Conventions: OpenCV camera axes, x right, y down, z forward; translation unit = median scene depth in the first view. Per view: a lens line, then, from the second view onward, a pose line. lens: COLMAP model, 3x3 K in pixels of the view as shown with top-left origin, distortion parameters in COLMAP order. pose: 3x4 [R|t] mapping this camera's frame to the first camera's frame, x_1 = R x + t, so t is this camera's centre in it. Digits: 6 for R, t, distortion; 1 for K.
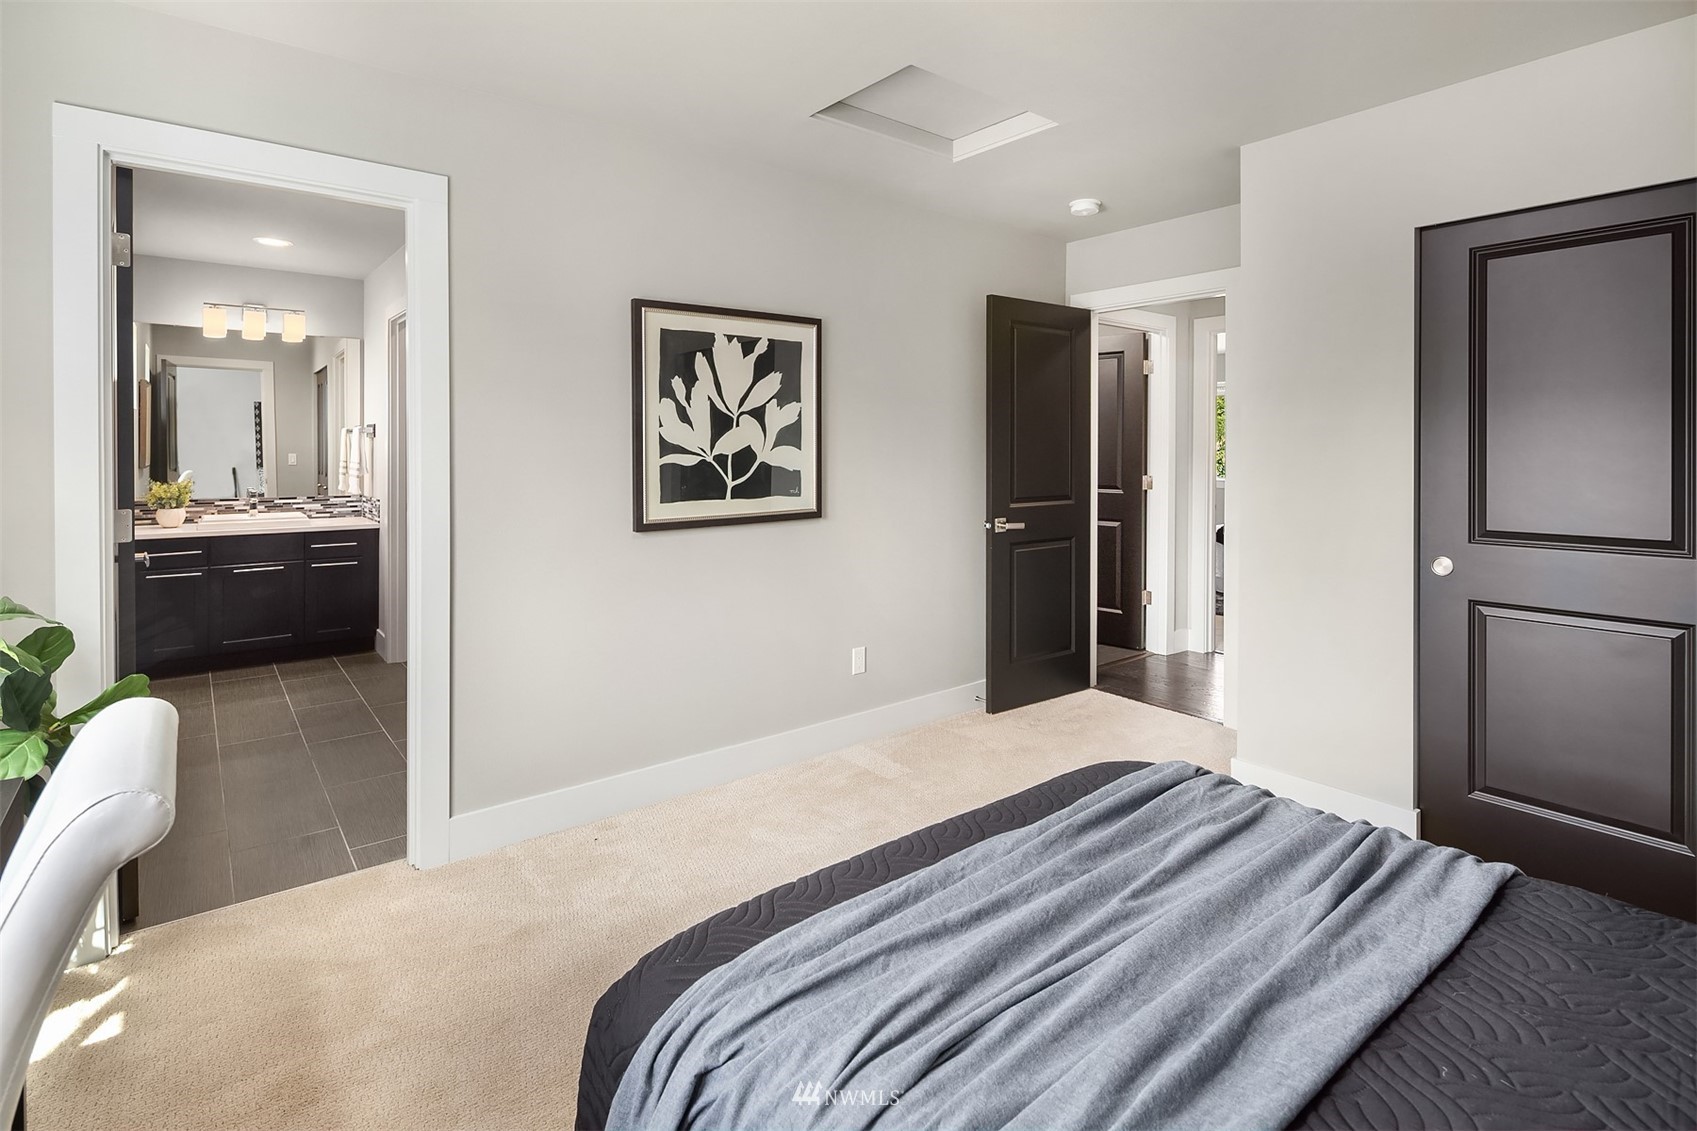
lens RADIAL K [[817.1, 0, 853.9], [0, 817.1, 450.4], [0, 0, 1]] dist [-0.005953, -0.000738]
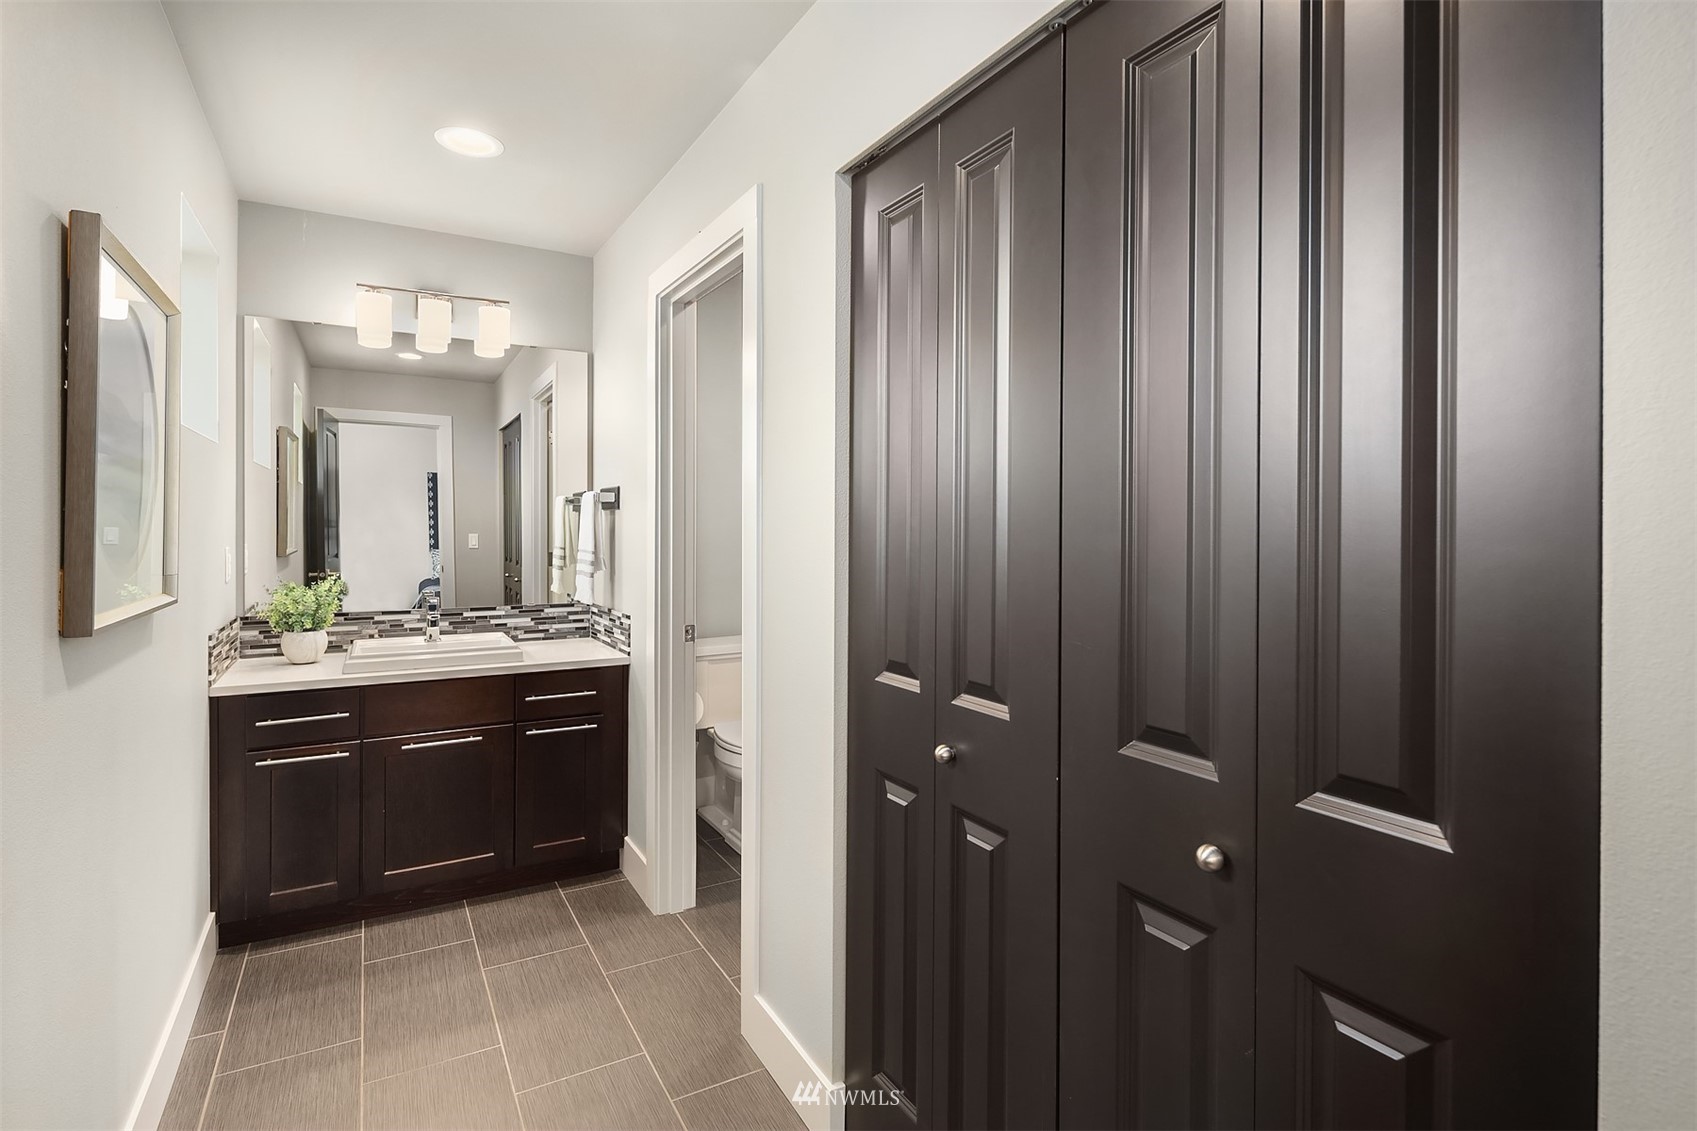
lens RADIAL K [[817.1, 0, 850.5], [0, 817.1, 531.6], [0, 0, 1]] dist [-0.005953, -0.000738]
pose [[0.988106, 0.001591, -0.153767, -0.329265], [-0.001193, 0.999996, 0.002681, -0.001621], [0.153771, -0.002466, 0.988103, 0.438286]]
